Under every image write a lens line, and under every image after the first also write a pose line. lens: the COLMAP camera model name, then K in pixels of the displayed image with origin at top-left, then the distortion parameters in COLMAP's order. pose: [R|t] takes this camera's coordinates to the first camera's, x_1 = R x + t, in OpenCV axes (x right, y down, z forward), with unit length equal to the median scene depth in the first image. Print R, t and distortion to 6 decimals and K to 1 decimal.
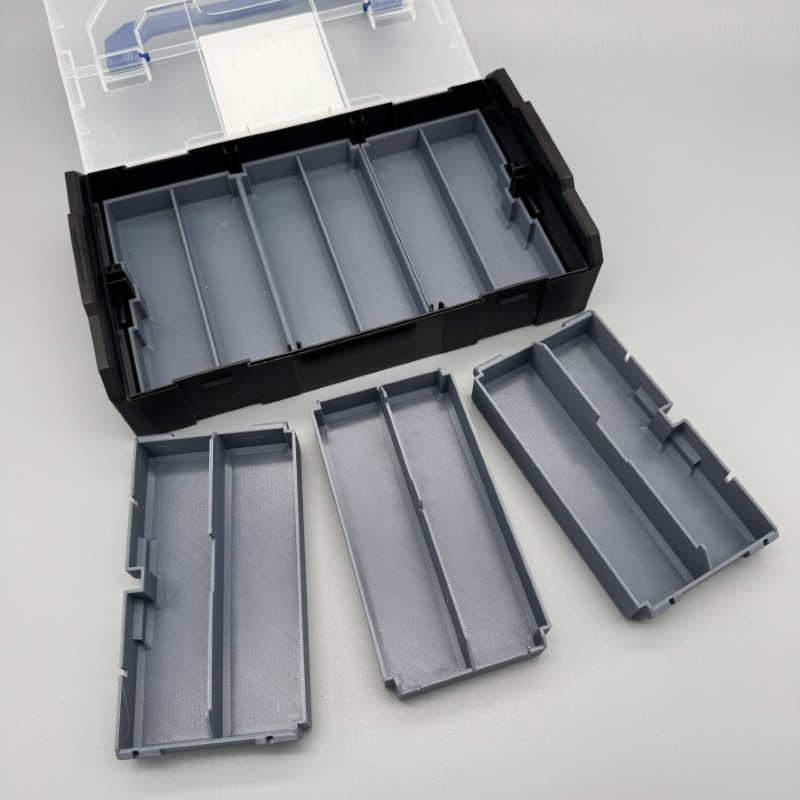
lens RADIAL K [[741.1, 0, 401.1], [0, 741.1, 417.9], [0, 0, 1]] dist [0.100097, -0.289927]
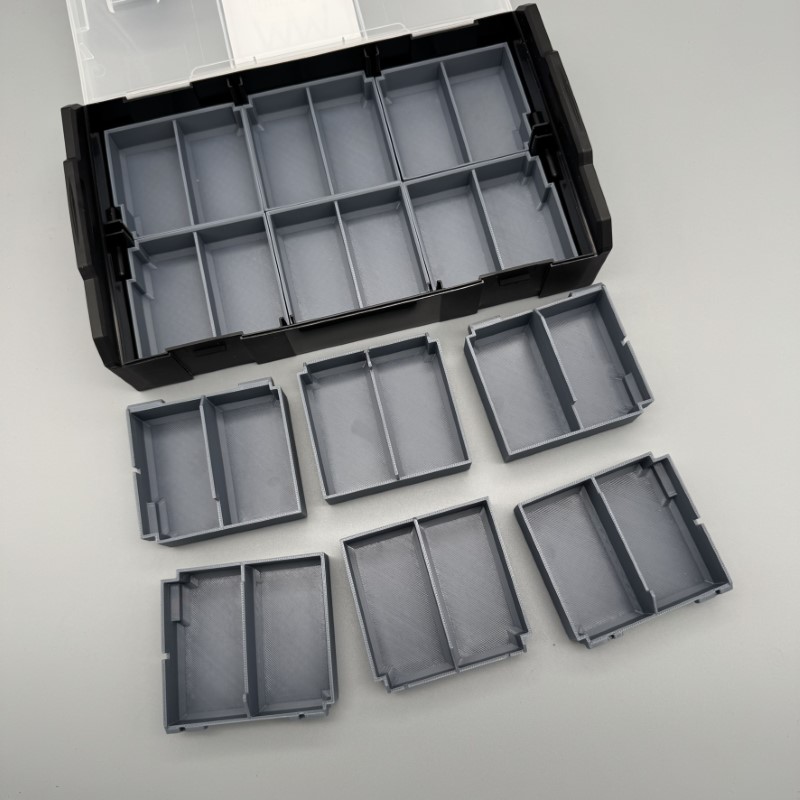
lens RADIAL K [[741.1, 0, 401.1], [0, 741.1, 417.9], [0, 0, 1]] dist [0.100097, -0.289927]
pose [[0.996302, 0.077544, -0.037014, 0.048097], [-0.067552, 0.973086, 0.220320, -0.172172], [0.053102, -0.217005, 0.974725, 0.004999]]
